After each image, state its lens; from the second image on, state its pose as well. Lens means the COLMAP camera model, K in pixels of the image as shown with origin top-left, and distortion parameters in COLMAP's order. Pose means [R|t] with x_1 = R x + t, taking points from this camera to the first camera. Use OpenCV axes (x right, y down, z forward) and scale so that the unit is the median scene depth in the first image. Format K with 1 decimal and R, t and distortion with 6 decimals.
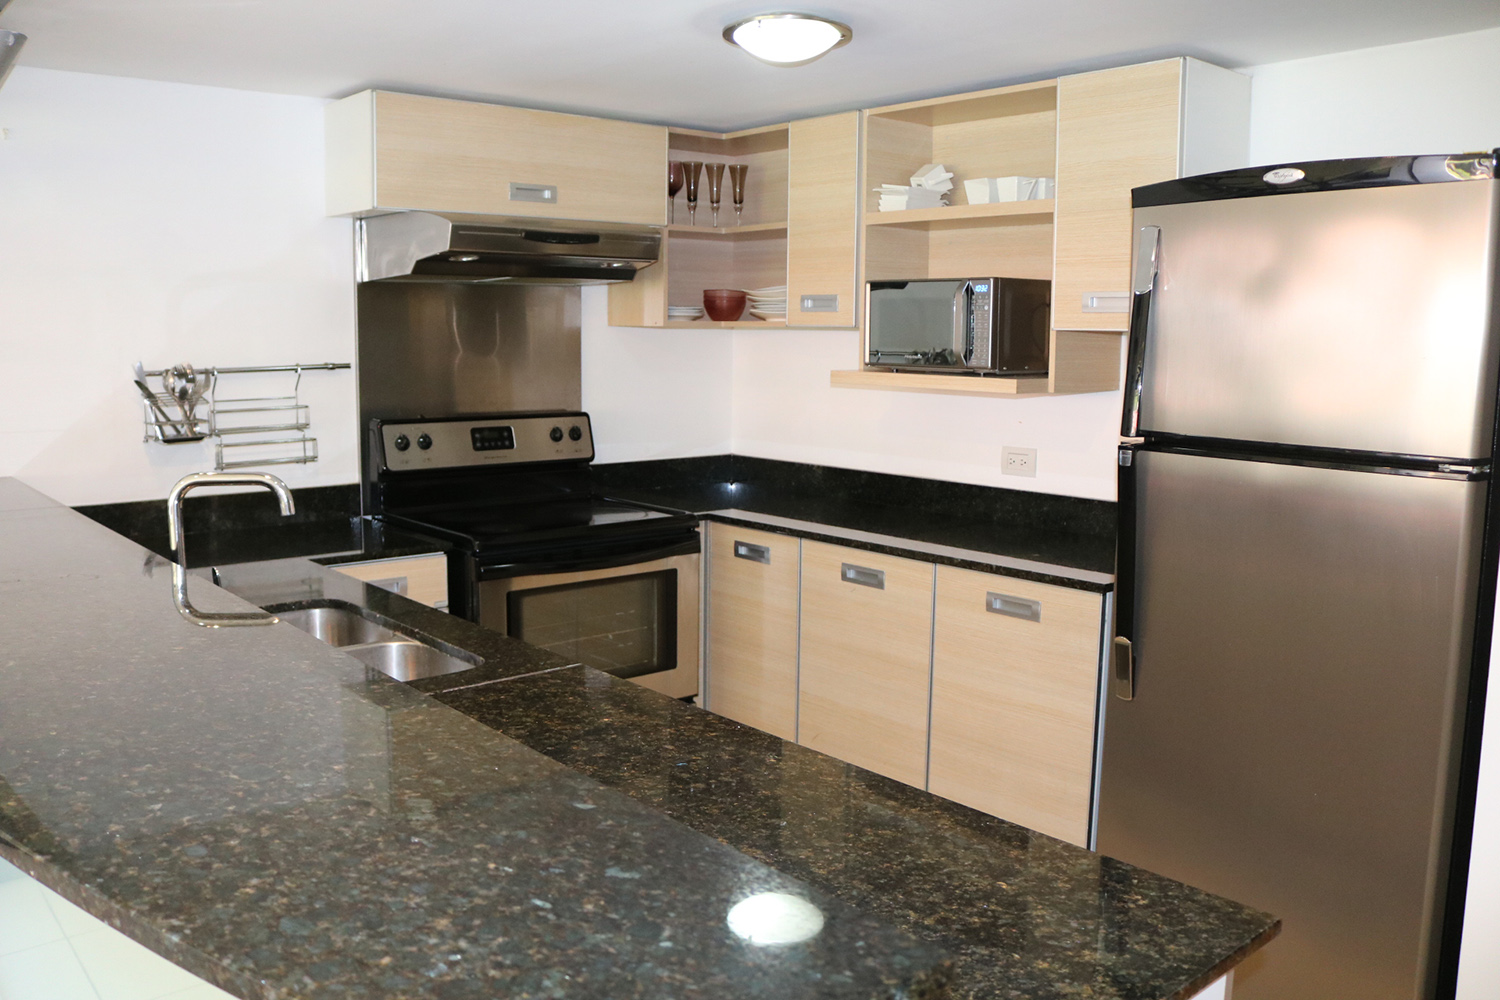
lens RADIAL K [[1238.5, 0, 750.0], [0, 1238.5, 500.0], [0, 0, 1]] dist [-0.146616, 0.105968]
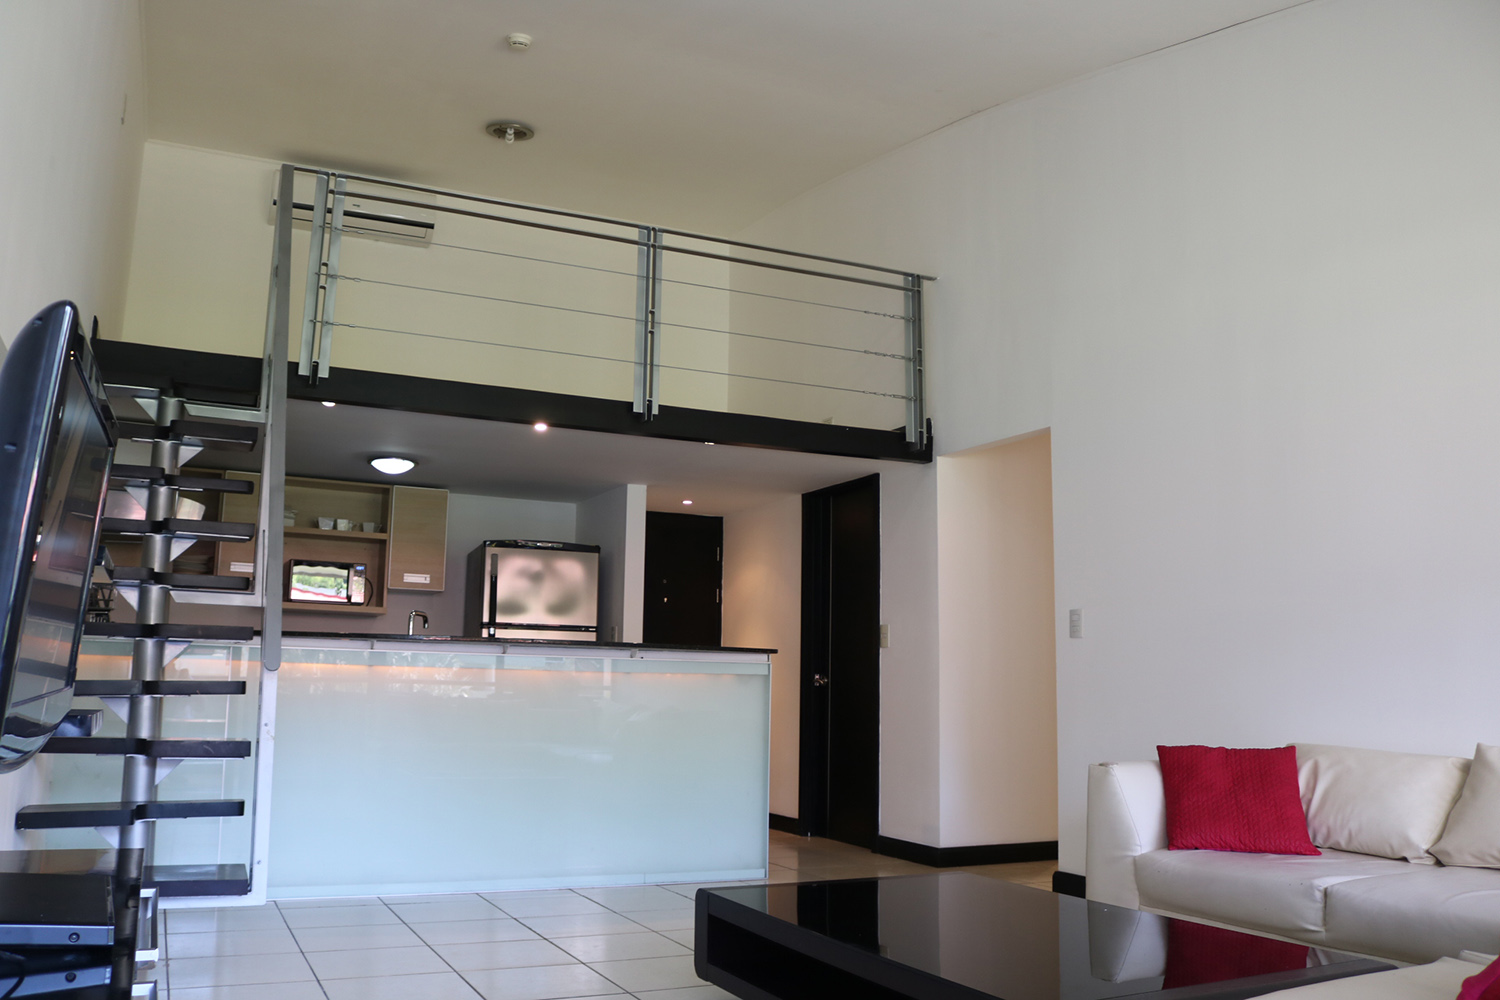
lens RADIAL K [[1238.5, 0, 750.0], [0, 1238.5, 500.0], [0, 0, 1]] dist [-0.146616, 0.105968]
pose [[0.254953, 0.147562, 0.955628, -2.267749], [0.119254, 0.975944, -0.182515, 0.256949], [-0.959571, 0.160495, 0.231223, -0.308869]]
